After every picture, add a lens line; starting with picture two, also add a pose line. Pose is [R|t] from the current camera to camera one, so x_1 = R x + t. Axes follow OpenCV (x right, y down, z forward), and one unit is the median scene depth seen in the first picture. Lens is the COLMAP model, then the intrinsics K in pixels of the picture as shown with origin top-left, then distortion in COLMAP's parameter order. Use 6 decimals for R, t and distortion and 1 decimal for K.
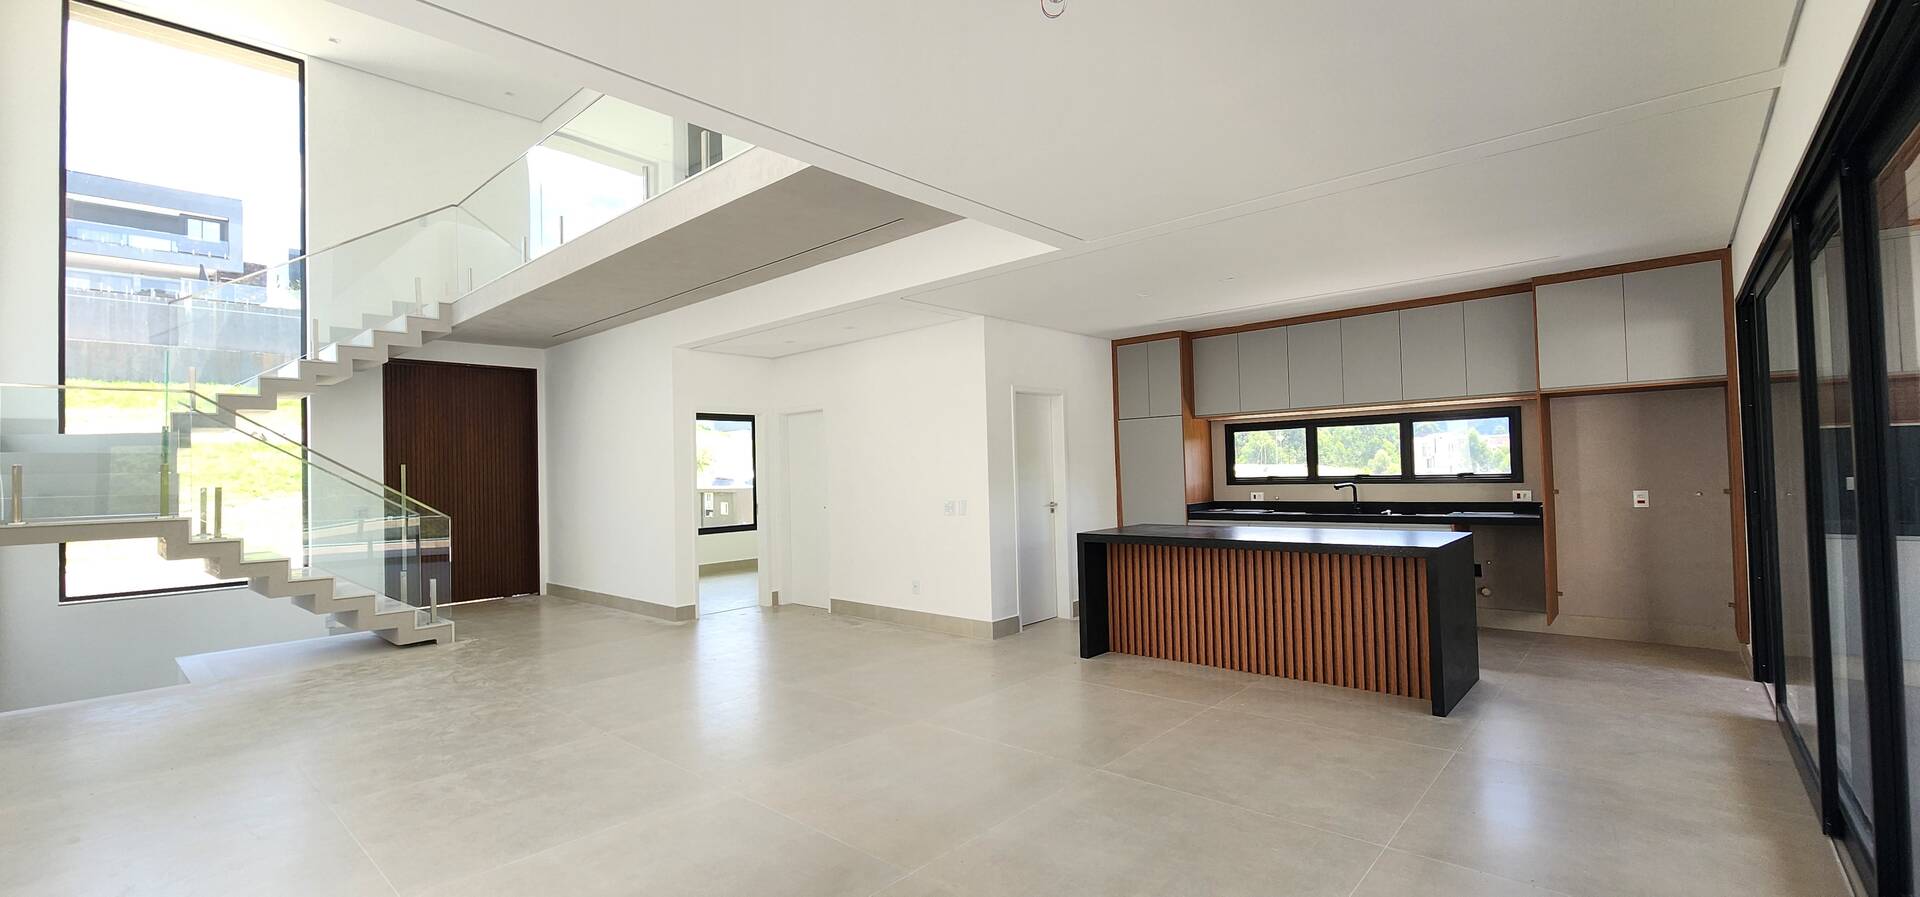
lens RADIAL K [[790.6, 0, 966.2], [0, 790.6, 448.2], [0, 0, 1]] dist [0.002934, -0.001152]
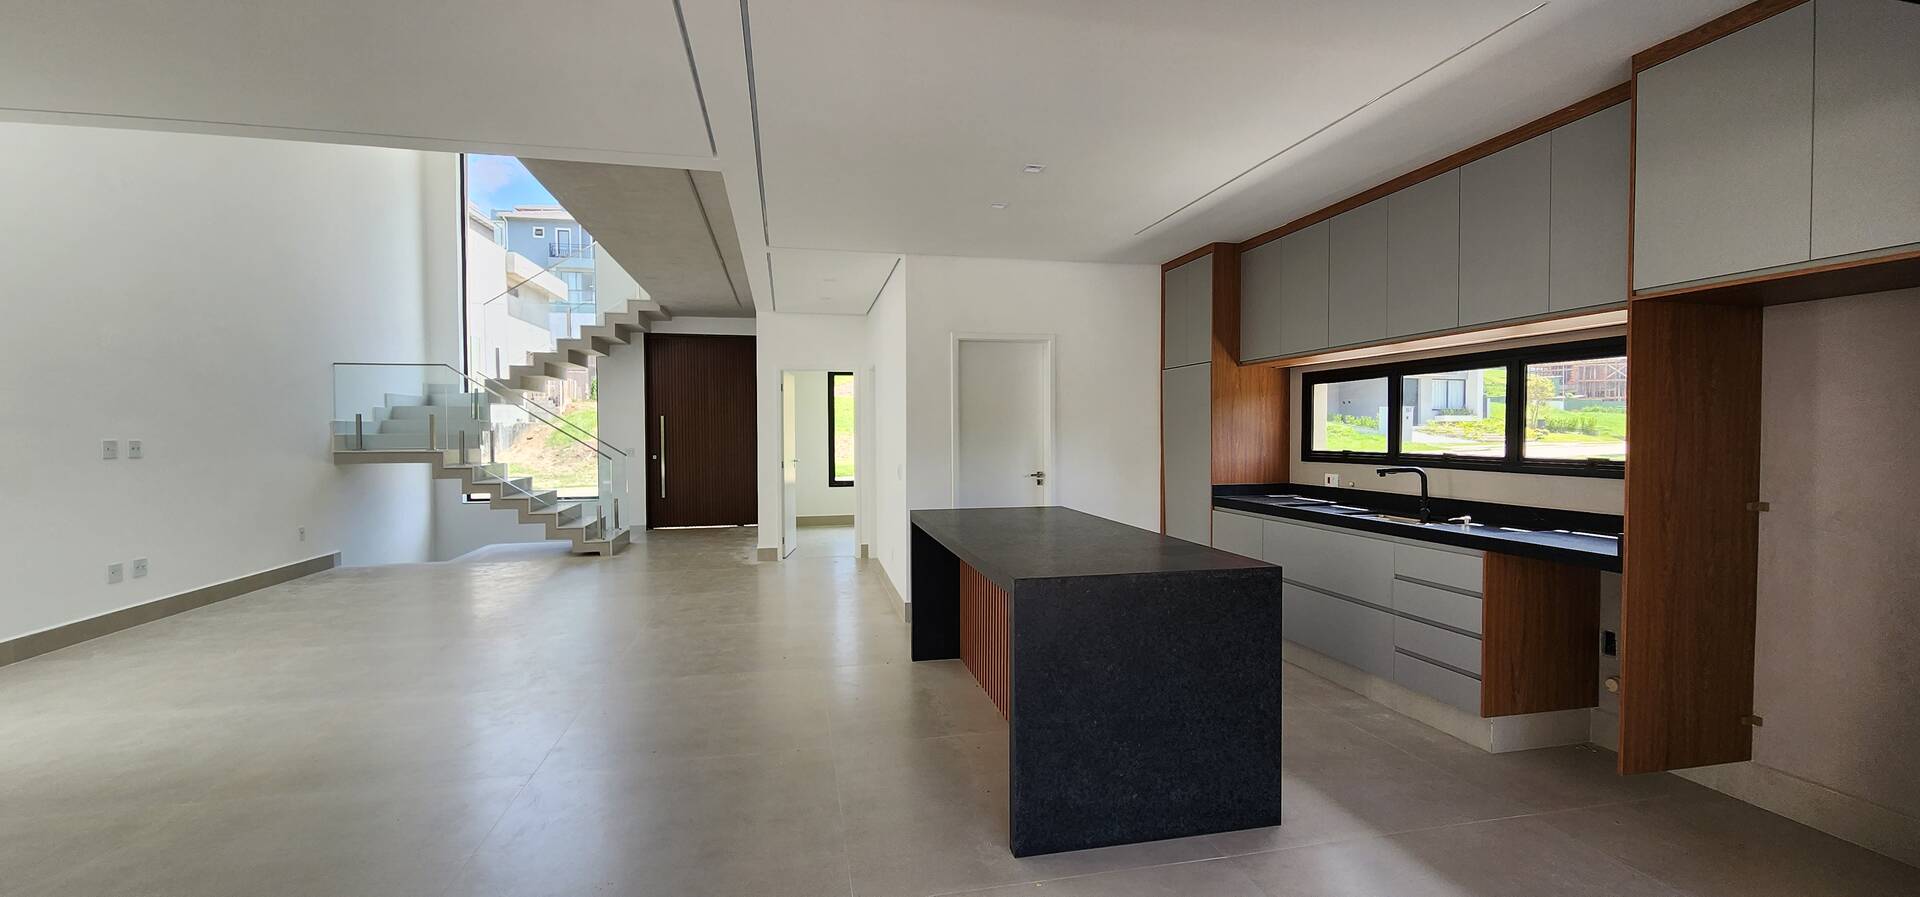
lens RADIAL K [[790.6, 0, 960.9], [0, 790.6, 446.5], [0, 0, 1]] dist [0.002934, -0.001152]
pose [[0.811780, 0.034608, -0.582937, 0.566187], [-0.001396, 0.998354, 0.057327, -0.006108], [0.583962, -0.045723, 0.810492, 0.305750]]
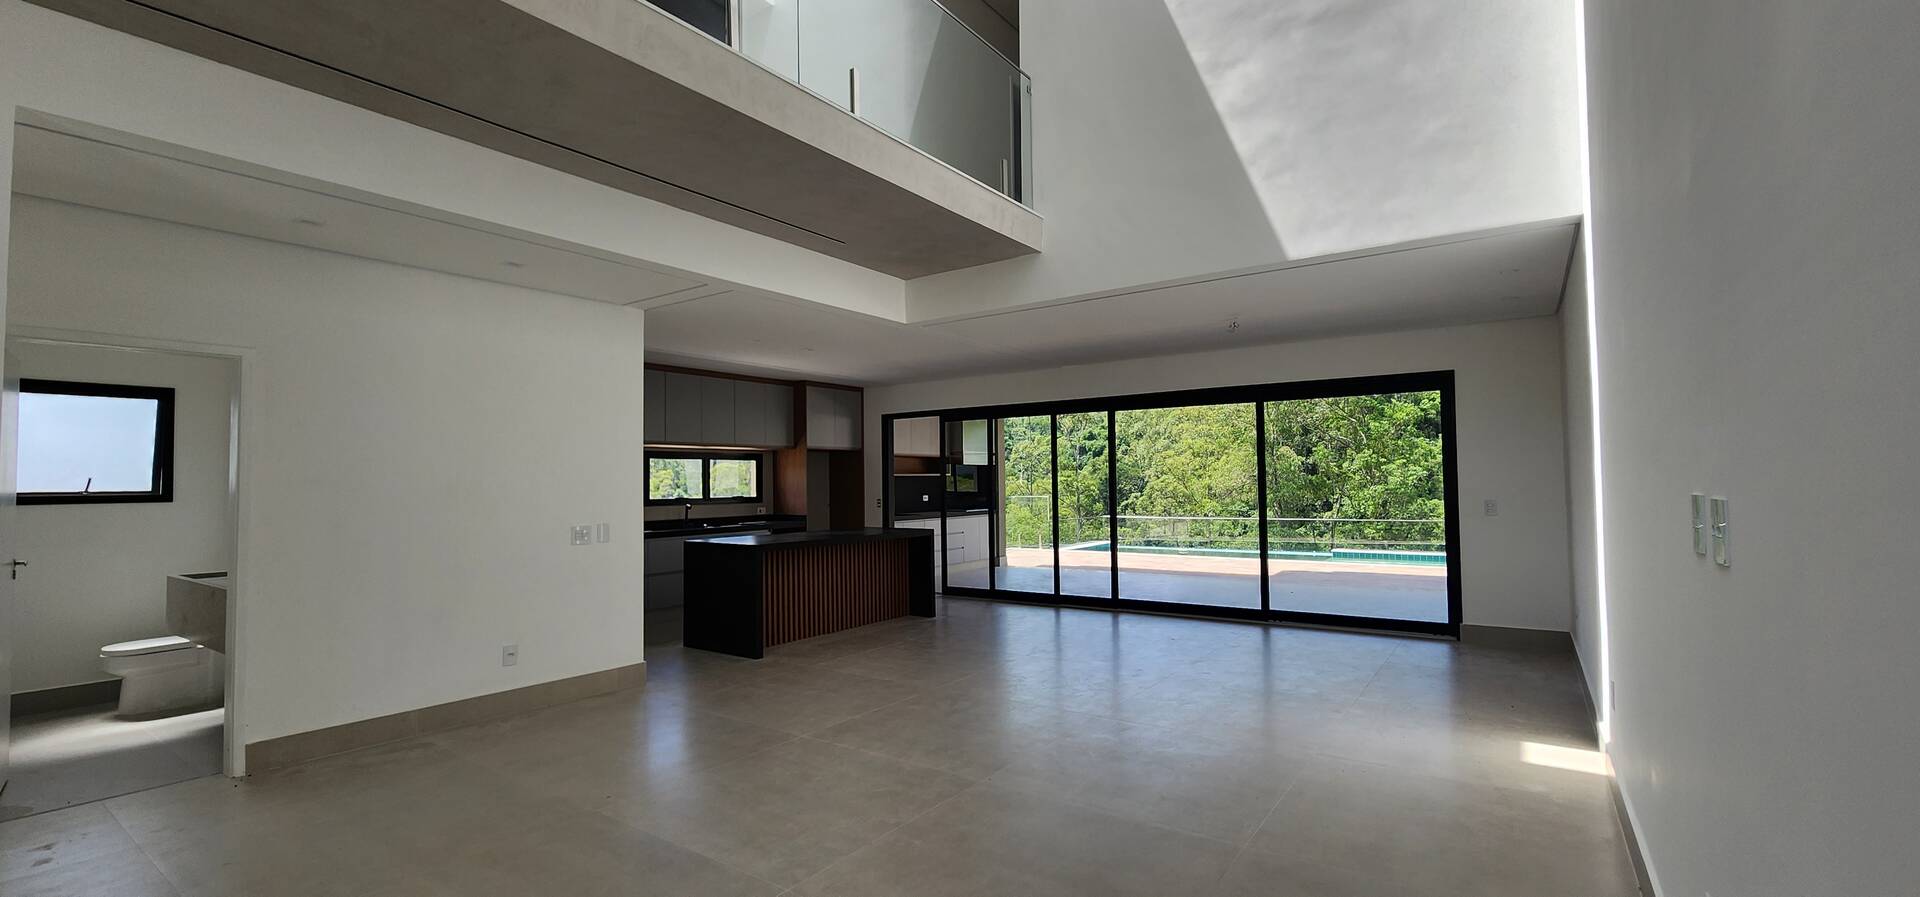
lens RADIAL K [[790.6, 0, 958.4], [0, 790.6, 451.3], [0, 0, 1]] dist [0.002934, -0.001152]
pose [[-0.109955, 0.067374, 0.991650, -0.839222], [-0.012127, 0.997535, -0.069119, 0.042385], [-0.993863, -0.019626, -0.108867, 0.718894]]
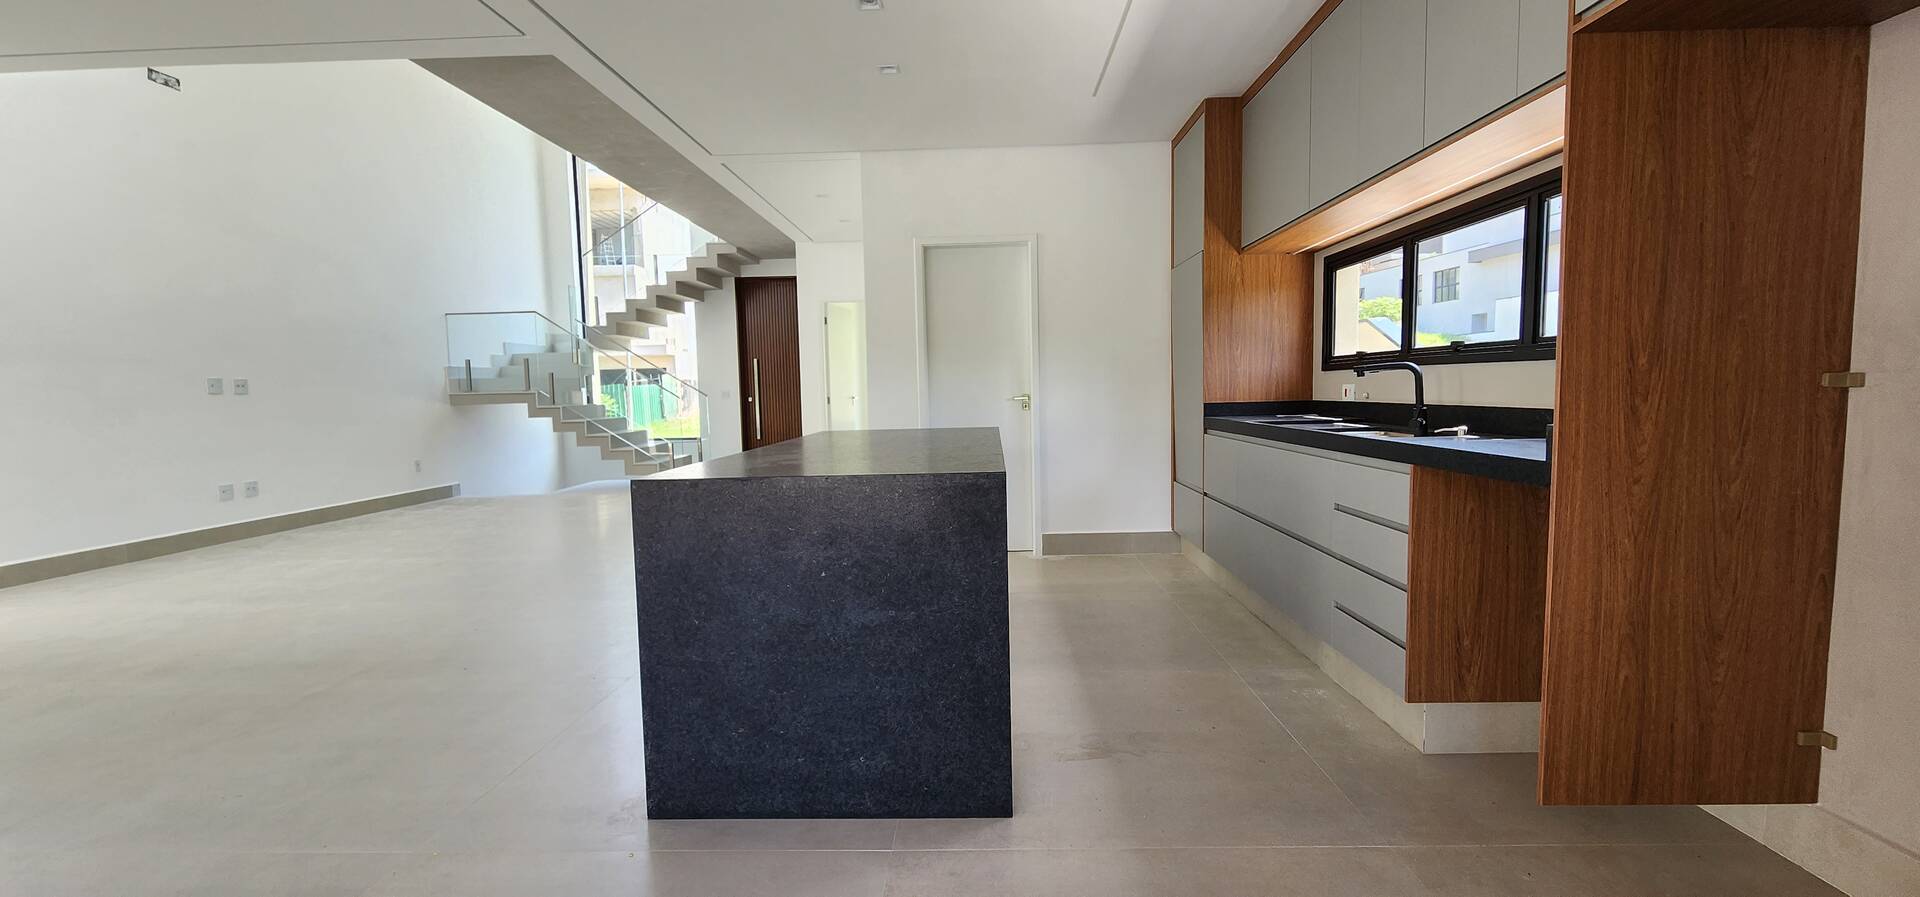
lens RADIAL K [[790.6, 0, 958.7], [0, 790.6, 446.7], [0, 0, 1]] dist [0.002934, -0.001152]
pose [[0.642702, 0.068530, -0.763045, 0.678386], [0.027140, 0.993329, 0.112071, 0.035124], [0.765635, -0.092737, 0.636555, 0.526812]]
